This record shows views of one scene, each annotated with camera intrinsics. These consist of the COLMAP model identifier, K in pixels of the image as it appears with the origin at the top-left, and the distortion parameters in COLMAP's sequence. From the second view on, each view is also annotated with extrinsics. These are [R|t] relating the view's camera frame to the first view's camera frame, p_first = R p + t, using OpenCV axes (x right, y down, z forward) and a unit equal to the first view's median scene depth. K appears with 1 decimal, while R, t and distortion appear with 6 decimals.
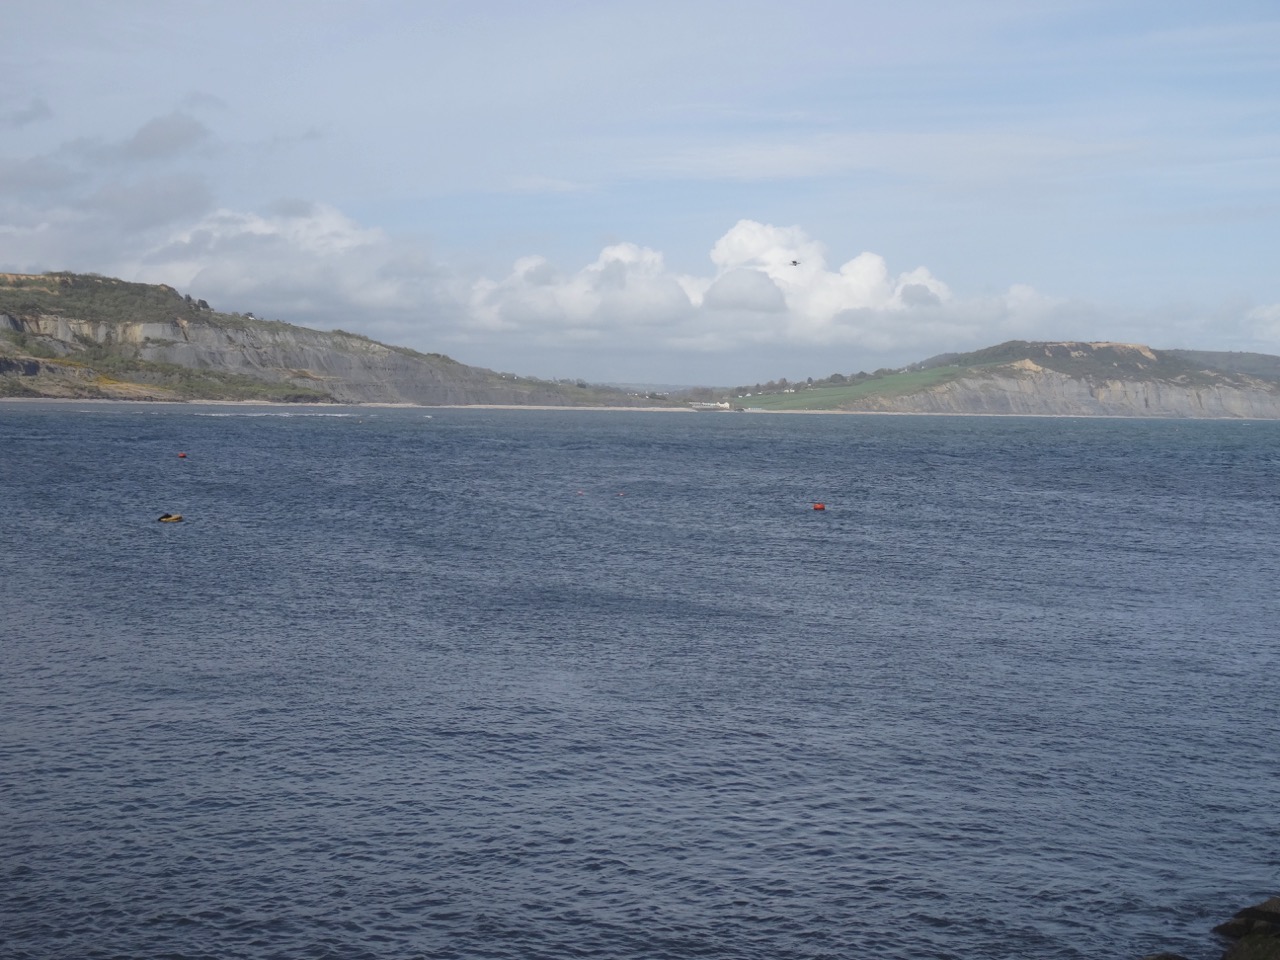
lens RADIAL K [[558.0, 0, 639.7], [0, 558.0, 486.5], [0, 0, 1]] dist [0.003358, -0.000069]
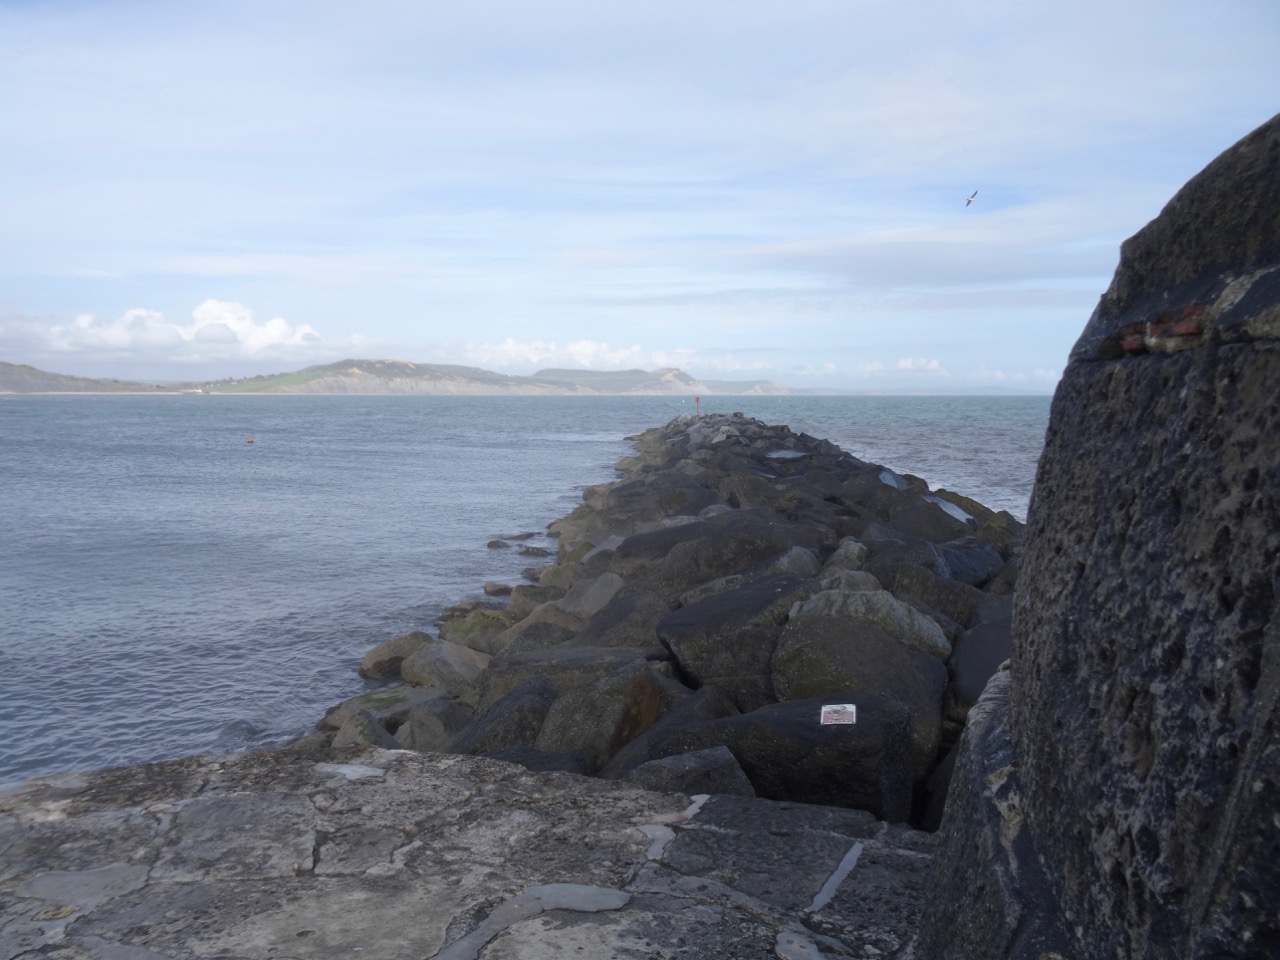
lens RADIAL K [[610.5, 0, 640.8], [0, 610.5, 473.3], [0, 0, 1]] dist [-0.000694, -0.000361]
pose [[0.969851, -0.041925, 0.240064, 1.138634], [0.050149, 0.998342, -0.028249, 0.285704], [-0.238482, 0.039436, 0.970346, -1.460060]]
